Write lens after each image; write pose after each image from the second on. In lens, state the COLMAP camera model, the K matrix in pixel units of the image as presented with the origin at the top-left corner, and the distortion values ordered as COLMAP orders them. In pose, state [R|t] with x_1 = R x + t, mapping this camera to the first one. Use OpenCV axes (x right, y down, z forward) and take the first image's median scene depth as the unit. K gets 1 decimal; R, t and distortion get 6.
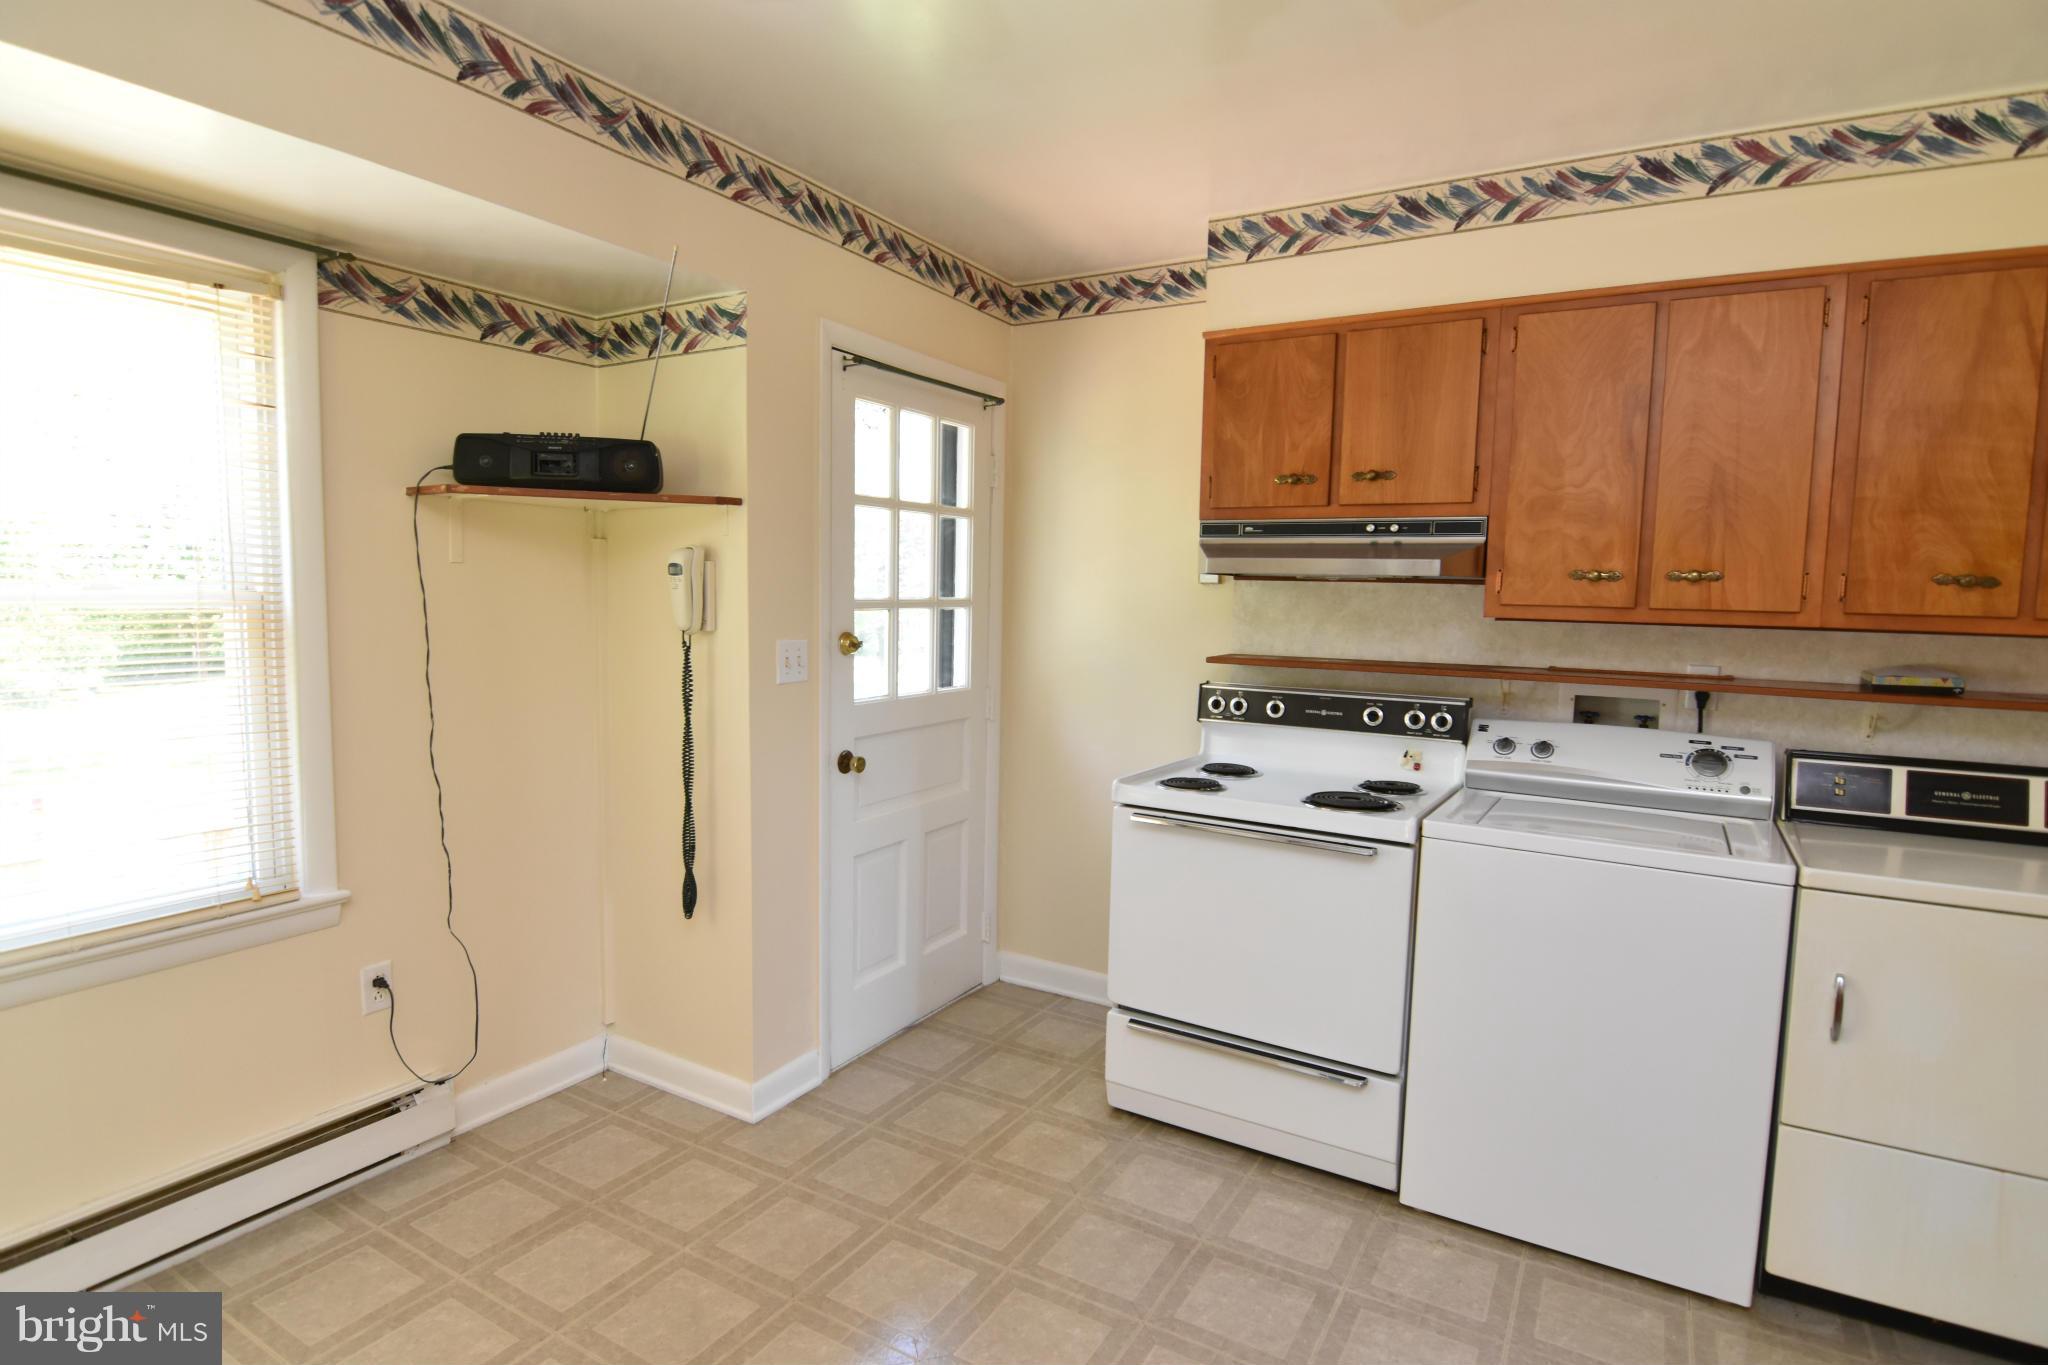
lens RADIAL K [[1046.6, 0, 1036.2], [0, 1046.6, 688.3], [0, 0, 1]] dist [-0.011761, -0.006403]
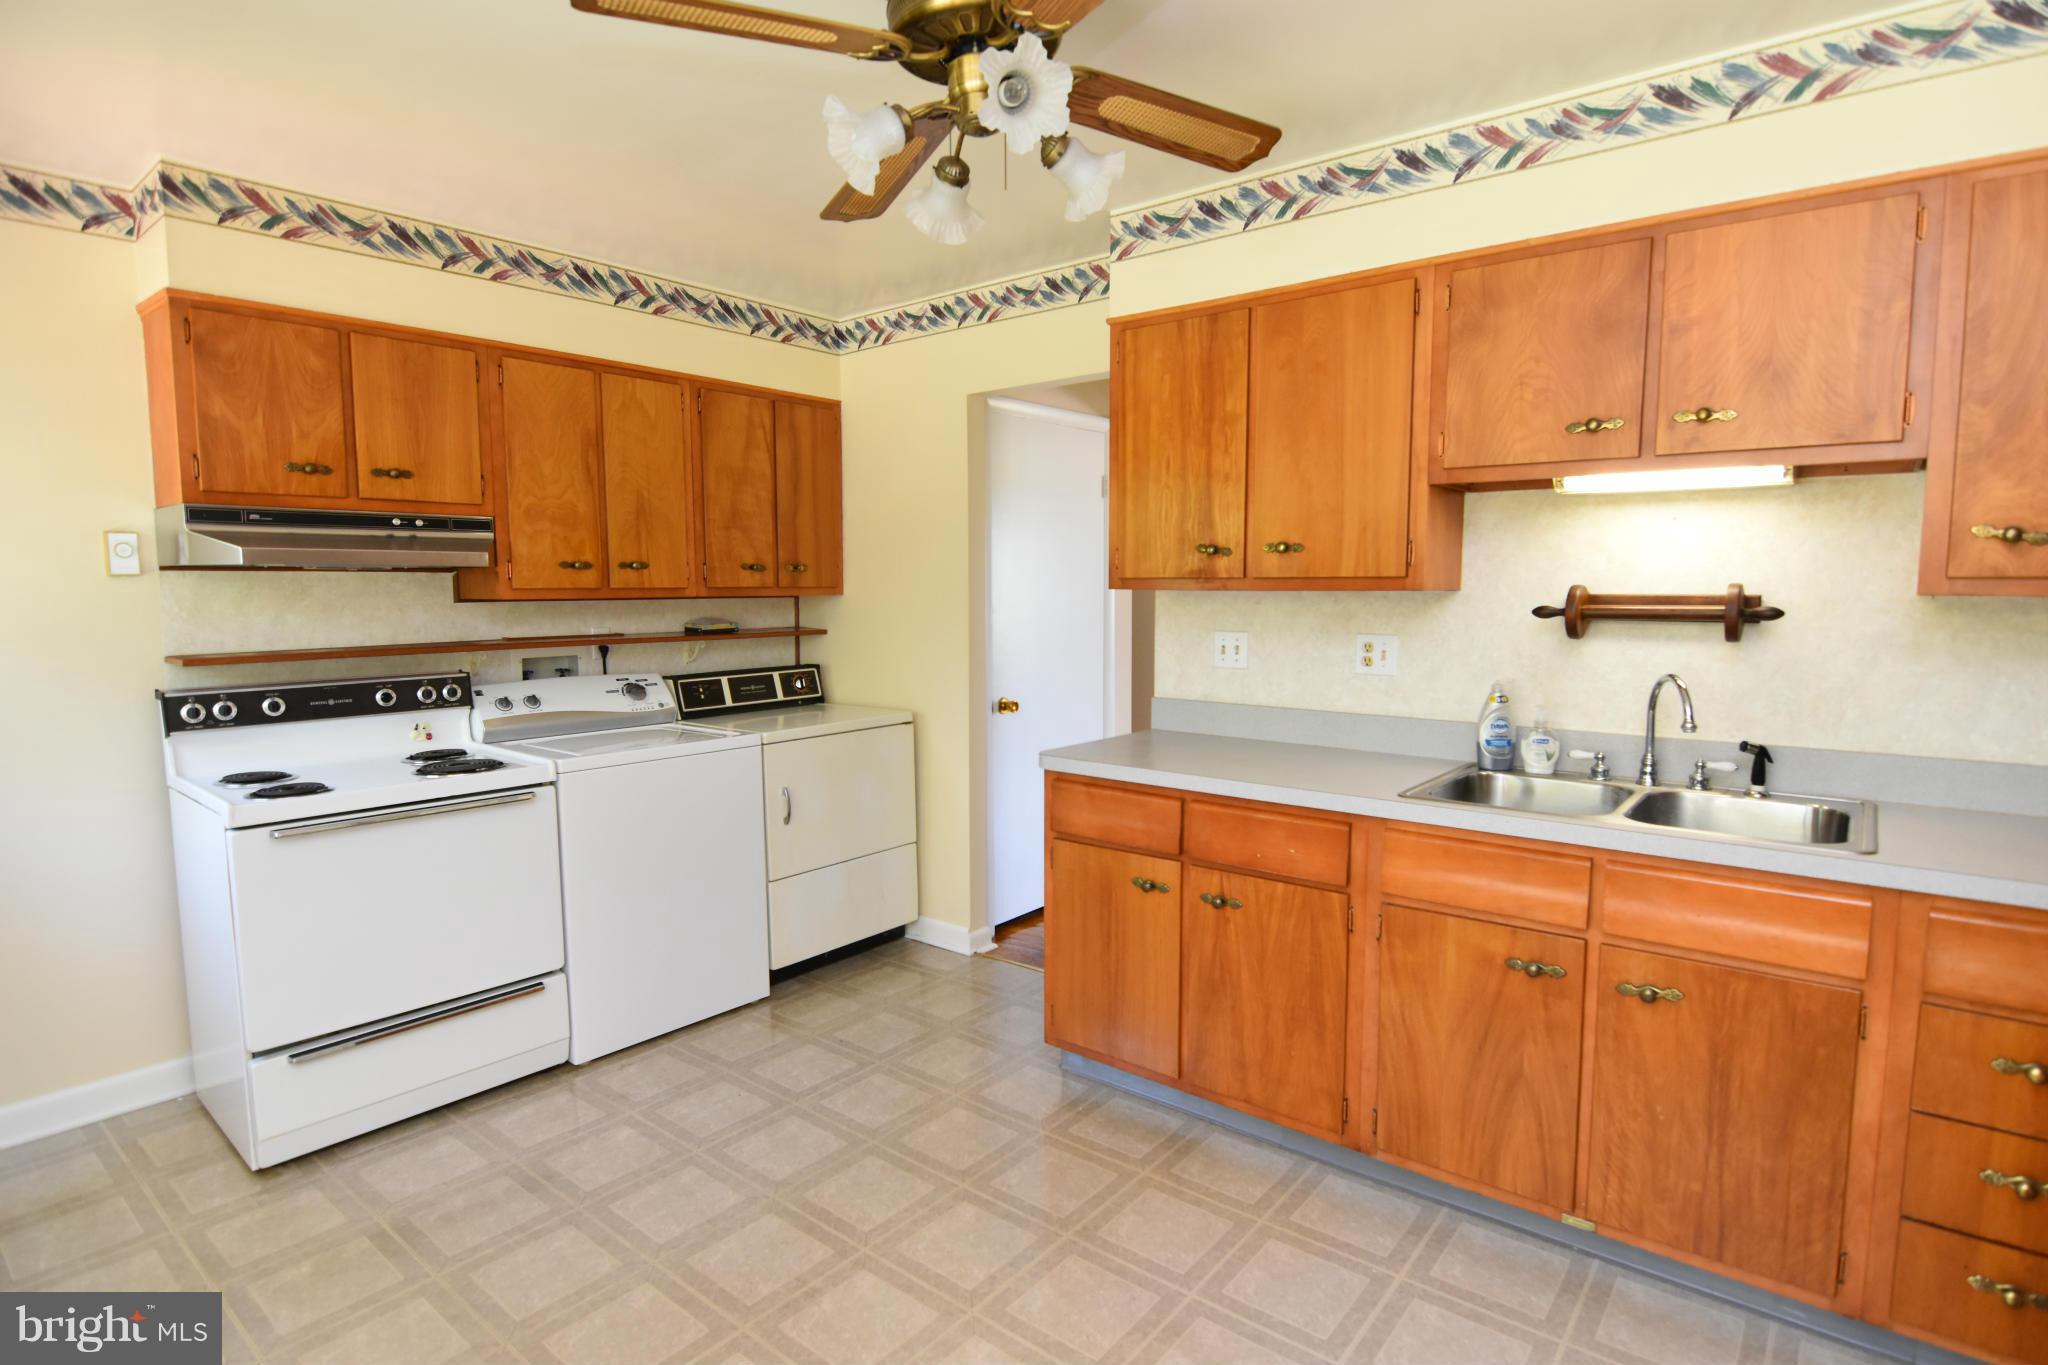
lens RADIAL K [[1046.6, 0, 1023.6], [0, 1046.6, 687.2], [0, 0, 1]] dist [-0.011761, -0.006403]
pose [[0.157576, -0.120951, 0.980072, -0.686853], [0.096377, 0.989616, 0.106634, -0.038061], [-0.982793, 0.077654, 0.167597, 0.202774]]
